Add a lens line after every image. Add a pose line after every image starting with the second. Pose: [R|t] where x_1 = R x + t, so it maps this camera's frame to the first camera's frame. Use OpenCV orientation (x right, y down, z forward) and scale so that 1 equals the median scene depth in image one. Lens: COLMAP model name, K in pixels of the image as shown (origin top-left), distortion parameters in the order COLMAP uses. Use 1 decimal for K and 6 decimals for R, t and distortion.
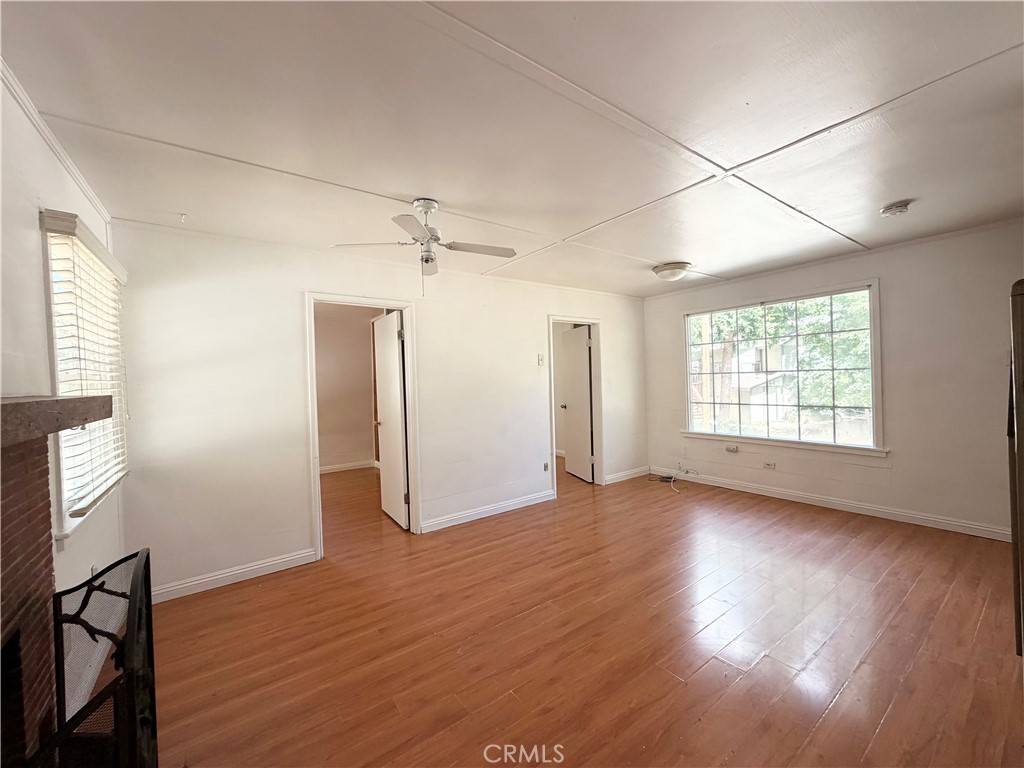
lens RADIAL K [[410.6, 0, 512.6], [0, 410.6, 382.5], [0, 0, 1]] dist [0.000020, -0.000413]
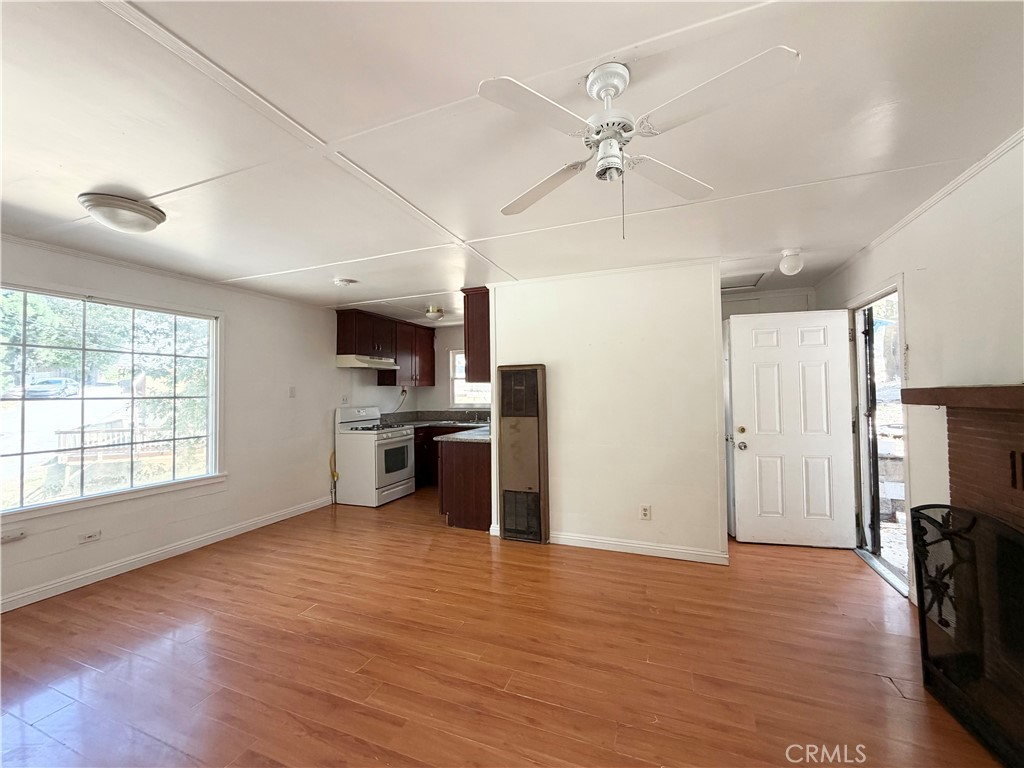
lens RADIAL K [[410.6, 0, 509.2], [0, 410.6, 383.9], [0, 0, 1]] dist [0.000020, -0.000413]
pose [[-0.530788, 0.060002, 0.845378, -0.366932], [0.038964, 0.998164, -0.046381, 0.009327], [-0.846608, 0.008321, -0.532151, 0.874674]]
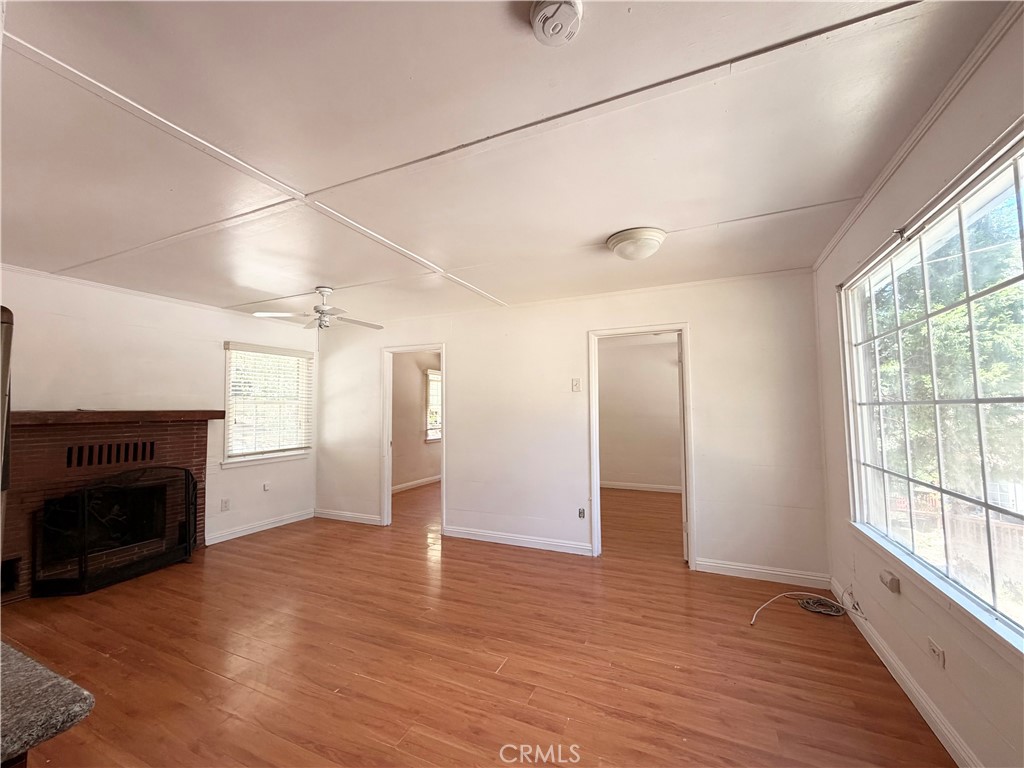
lens RADIAL K [[410.6, 0, 509.4], [0, 410.6, 383.4], [0, 0, 1]] dist [0.000020, -0.000413]
pose [[0.490259, -0.027239, -0.871151, 0.865297], [-0.016568, 0.999040, -0.040561, -0.024892], [0.871419, 0.034319, 0.489337, 0.531178]]
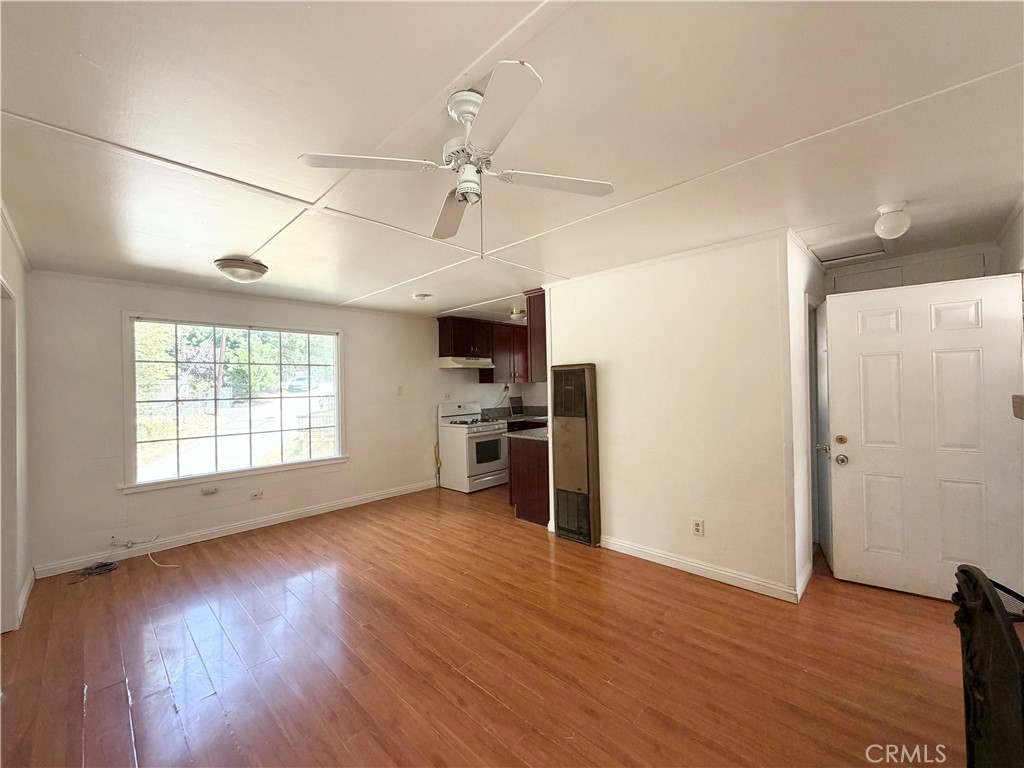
lens RADIAL K [[410.6, 0, 507.7], [0, 410.6, 384.9], [0, 0, 1]] dist [0.000020, -0.000413]
pose [[-0.164621, 0.040905, 0.985508, -0.484569], [0.036057, 0.998721, -0.035430, -0.003031], [-0.985698, 0.029702, -0.165885, 0.644848]]
